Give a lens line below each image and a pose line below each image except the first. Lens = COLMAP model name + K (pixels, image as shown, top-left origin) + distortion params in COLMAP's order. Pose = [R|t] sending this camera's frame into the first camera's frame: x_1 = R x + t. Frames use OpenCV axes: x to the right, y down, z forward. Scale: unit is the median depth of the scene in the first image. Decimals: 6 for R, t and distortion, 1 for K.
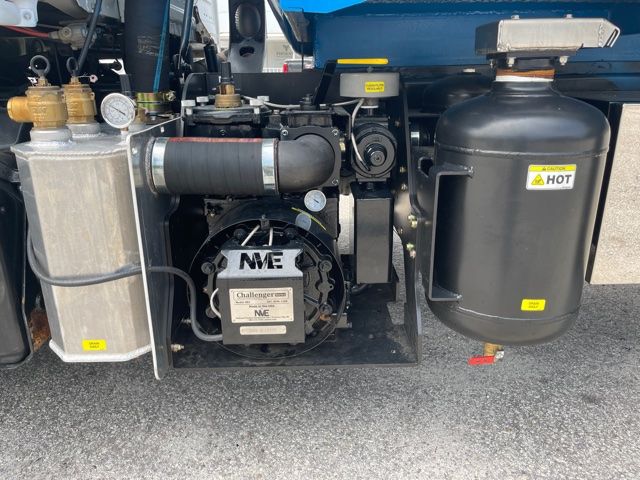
lens RADIAL K [[484.6, 0, 321.7], [0, 484.6, 237.8], [0, 0, 1]] dist [0.041805, -0.068647]
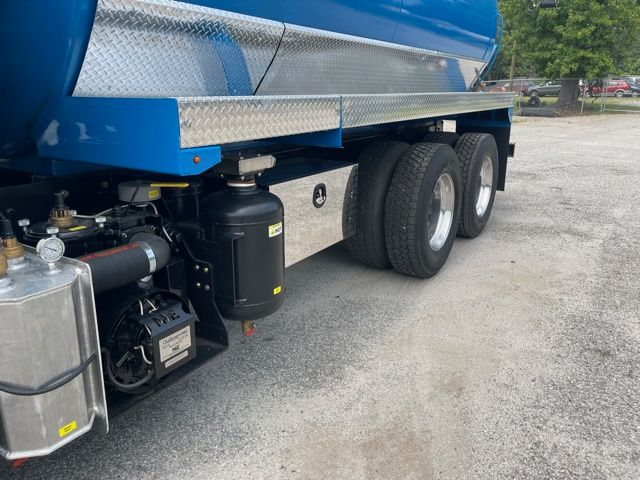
lens RADIAL K [[484.6, 0, 332.2], [0, 484.6, 232.1], [0, 0, 1]] dist [0.041805, -0.068647]
pose [[0.528876, -0.216779, 0.820547, -1.083954], [0.255342, 0.962676, 0.089750, -0.226268], [-0.809377, 0.162054, 0.564489, -0.388466]]
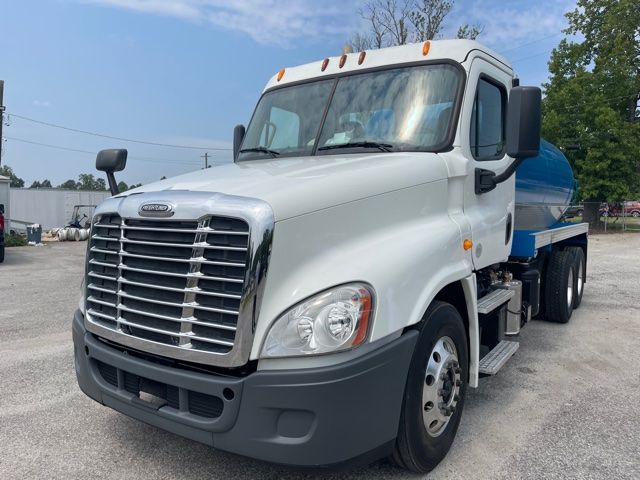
lens RADIAL K [[484.6, 0, 315.0], [0, 484.6, 241.5], [0, 0, 1]] dist [0.041805, -0.068647]
pose [[0.578260, -0.034593, 0.815119, -5.287053], [0.243542, 0.960867, -0.131994, -0.423457], [-0.778655, 0.274842, 0.564056, -0.283872]]
